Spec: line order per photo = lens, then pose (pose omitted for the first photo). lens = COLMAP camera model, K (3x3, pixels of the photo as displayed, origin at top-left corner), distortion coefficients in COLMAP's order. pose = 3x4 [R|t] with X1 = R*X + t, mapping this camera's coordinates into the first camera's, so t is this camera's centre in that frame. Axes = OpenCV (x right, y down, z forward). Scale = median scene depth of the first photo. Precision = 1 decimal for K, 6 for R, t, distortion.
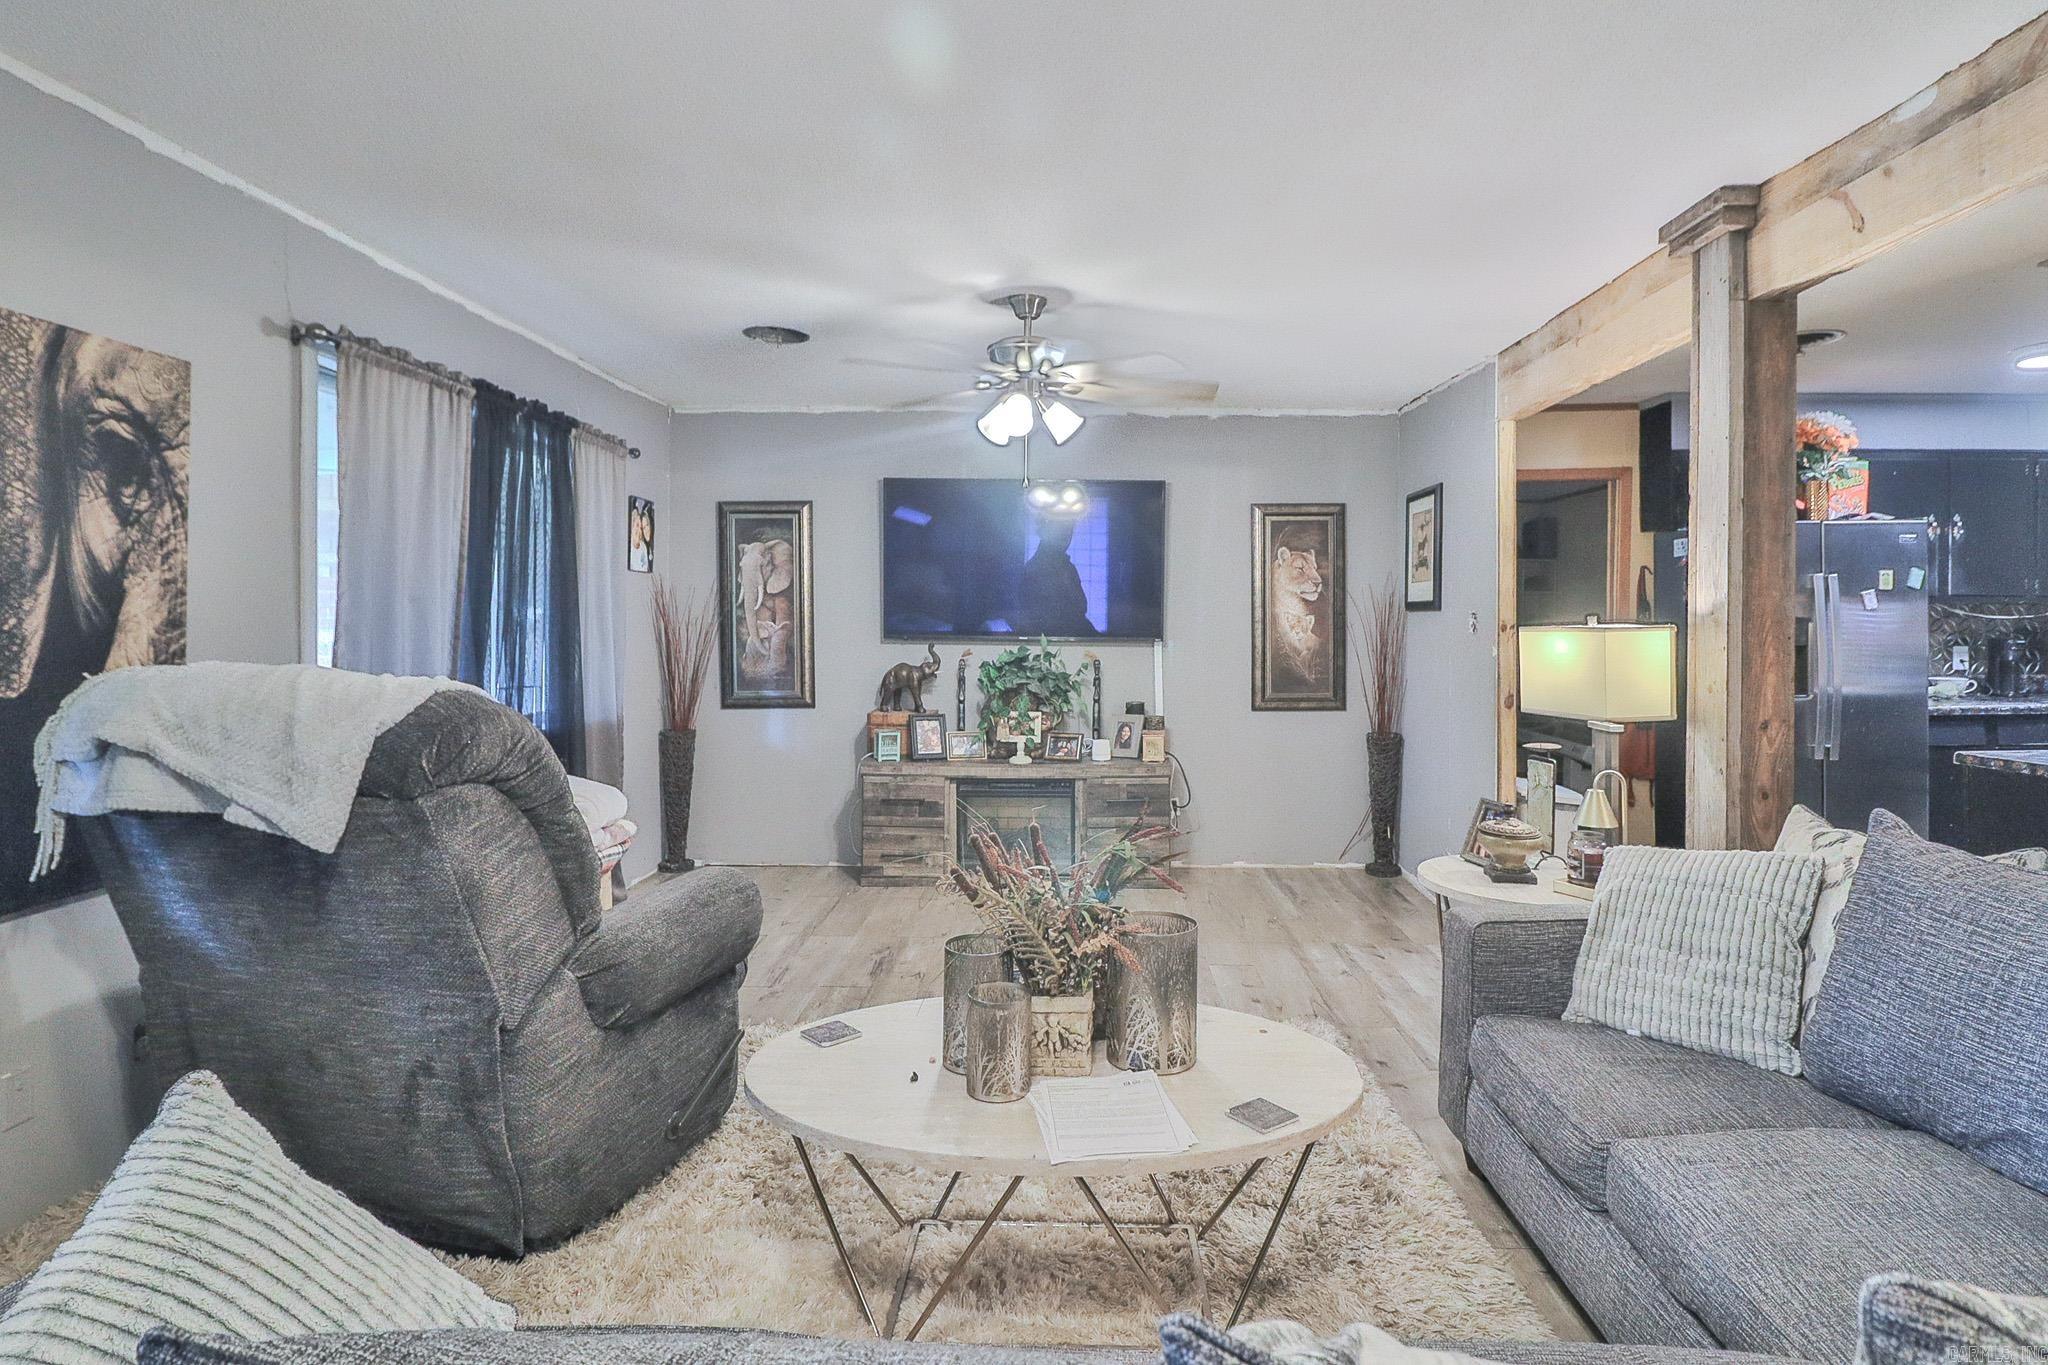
lens RADIAL K [[1060.8, 0, 1093.3], [0, 1060.8, 624.2], [0, 0, 1]] dist [-0.000868, -0.011061]
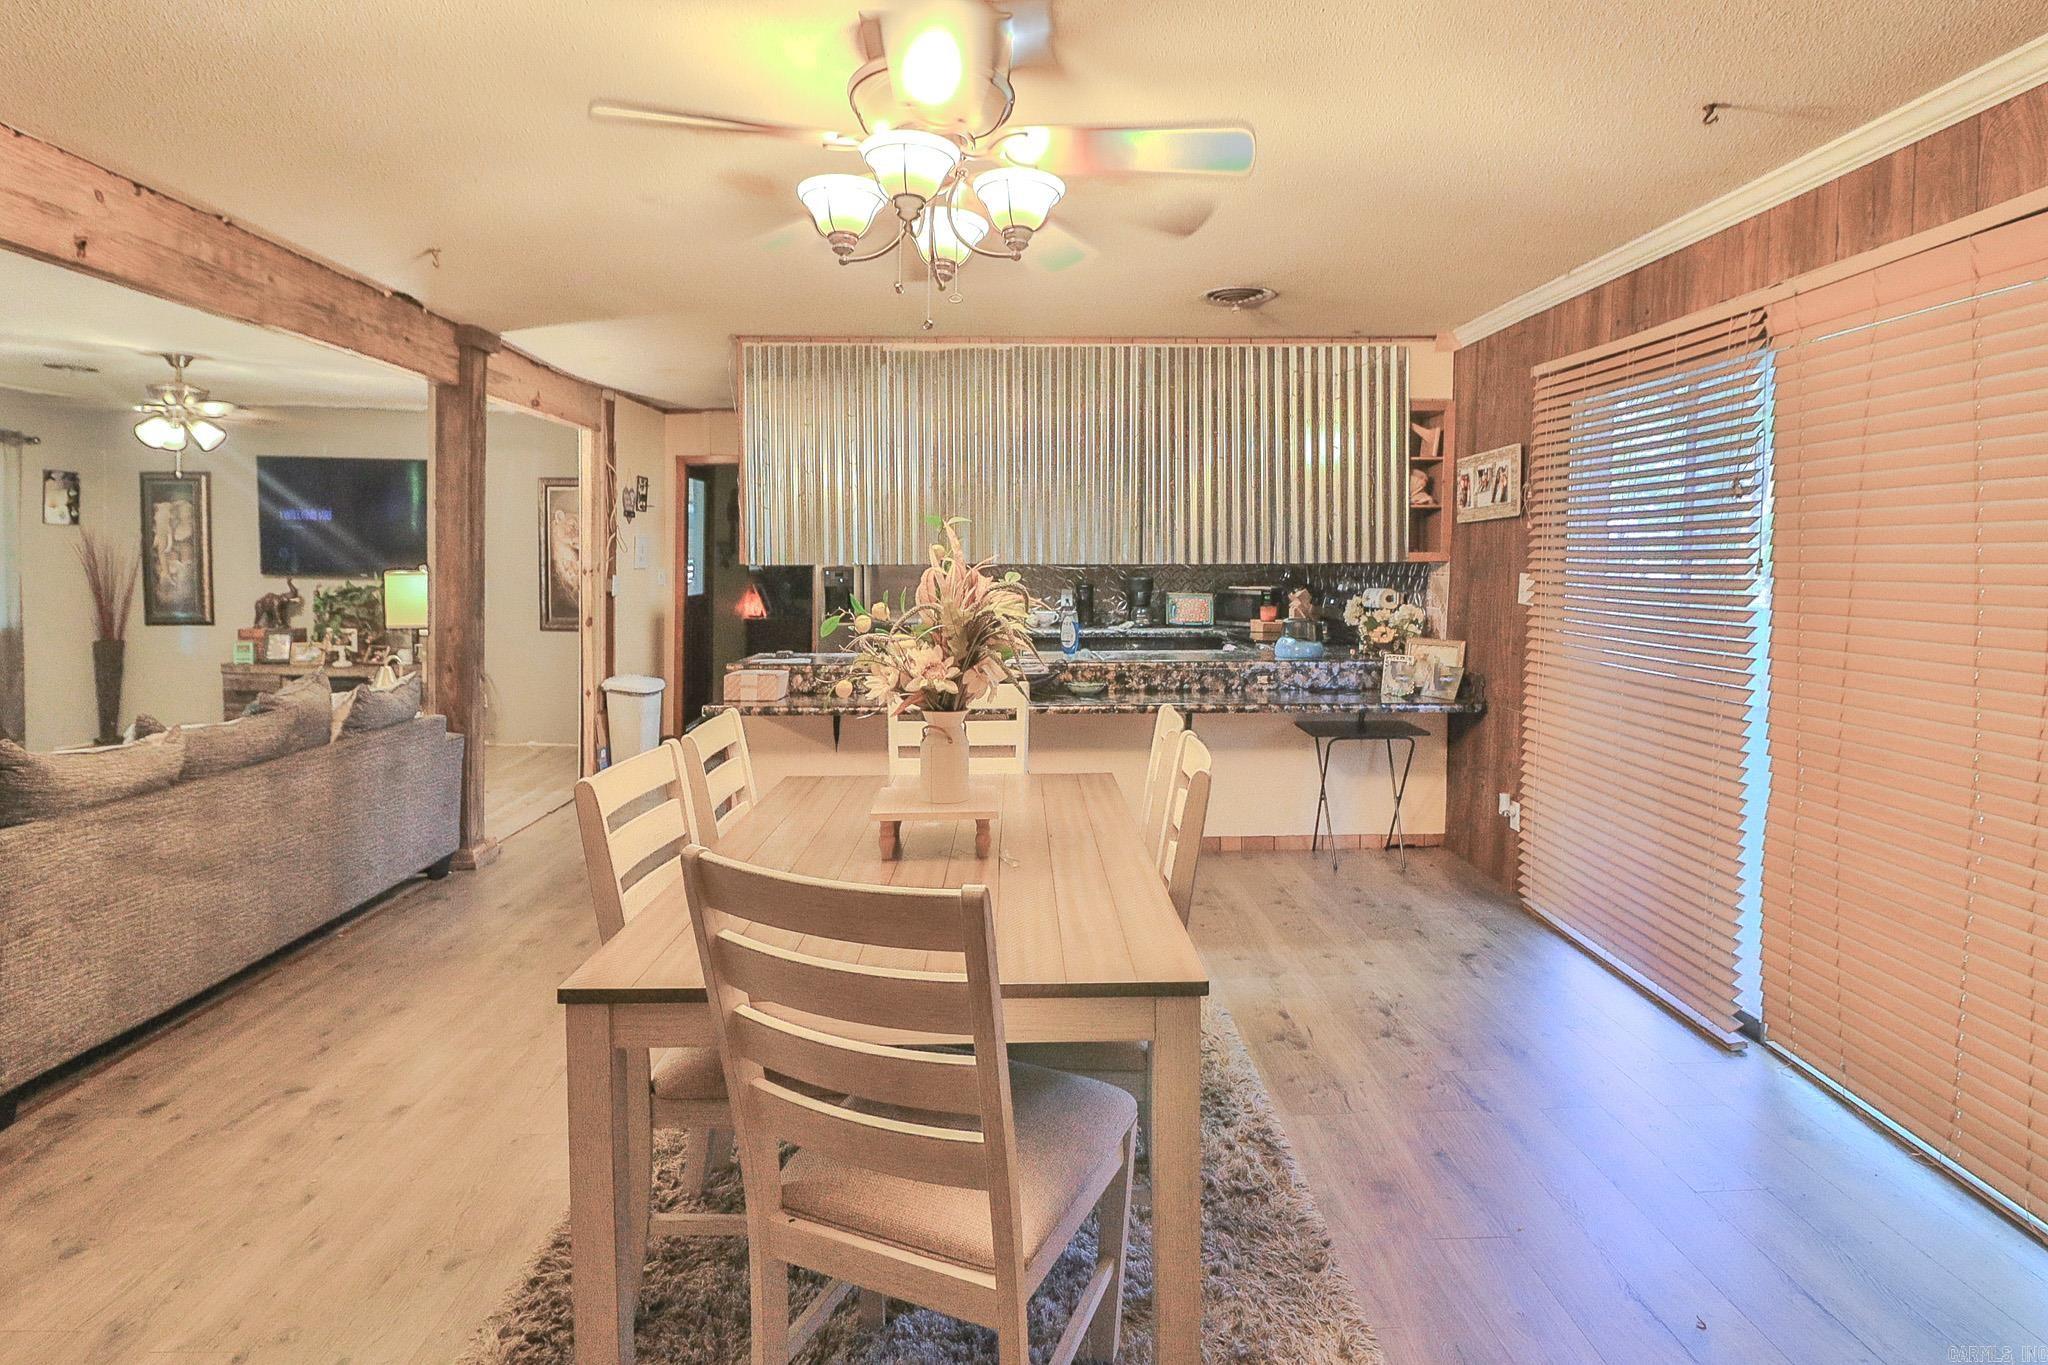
lens RADIAL K [[1089.5, 0, 1067.4], [0, 1089.5, 596.0], [0, 0, 1]] dist [0.003926, -0.014873]
pose [[0.999573, 0.009666, 0.027592, 1.362914], [-0.010555, 0.999424, 0.032252, -0.025524], [-0.027265, -0.032529, 0.999099, -0.711265]]
